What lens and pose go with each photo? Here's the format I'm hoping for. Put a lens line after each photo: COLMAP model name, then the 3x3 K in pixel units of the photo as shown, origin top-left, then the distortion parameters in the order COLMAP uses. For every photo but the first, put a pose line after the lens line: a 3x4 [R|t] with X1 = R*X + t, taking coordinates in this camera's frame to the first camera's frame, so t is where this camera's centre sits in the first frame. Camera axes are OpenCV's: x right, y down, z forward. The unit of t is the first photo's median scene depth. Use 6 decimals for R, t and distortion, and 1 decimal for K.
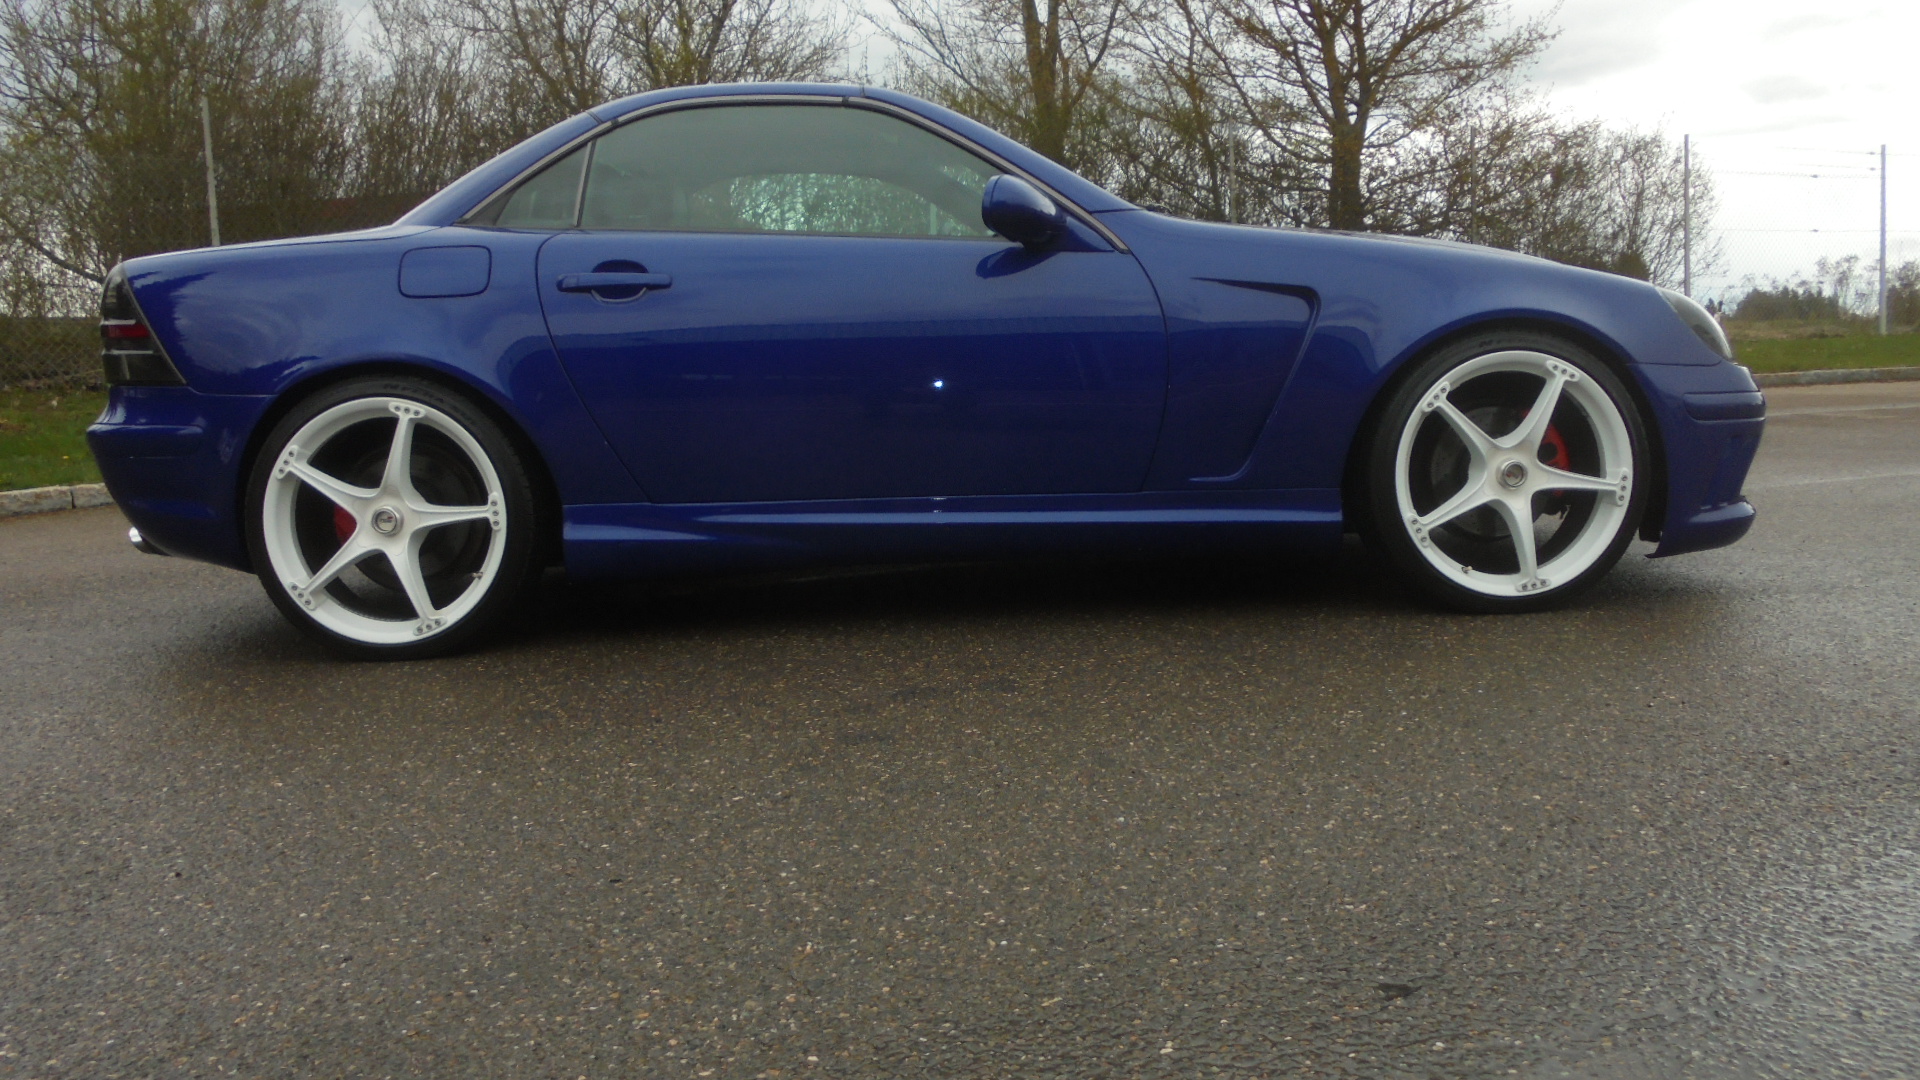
lens RADIAL K [[1472.6, 0, 945.8], [0, 1472.6, 530.4], [0, 0, 1]] dist [-0.118054, 0.111990]
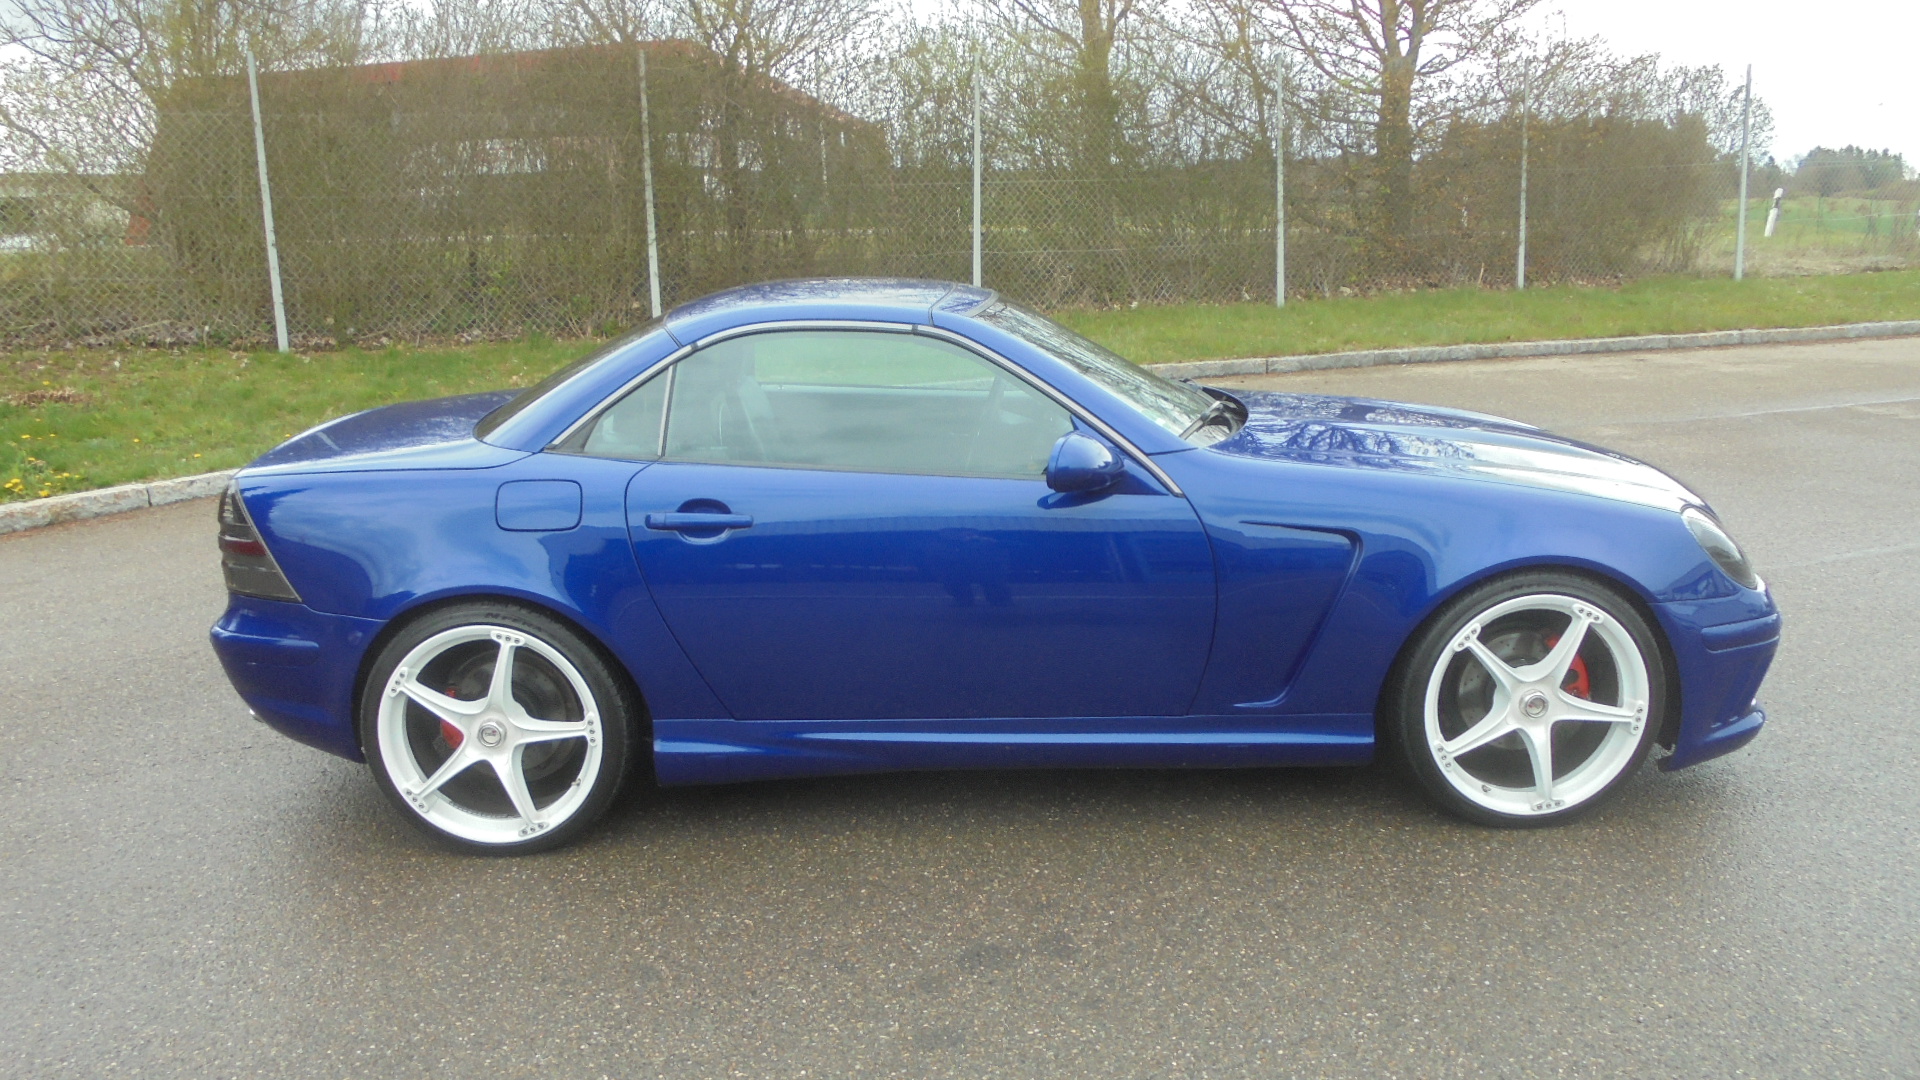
lens RADIAL K [[1472.6, 0, 943.3], [0, 1472.6, 536.1], [0, 0, 1]] dist [-0.118054, 0.111990]
pose [[0.999654, 0.012101, -0.023354, -0.022742], [-0.009647, 0.994690, 0.102463, -0.267883], [0.024470, -0.102202, 0.994463, -0.061335]]
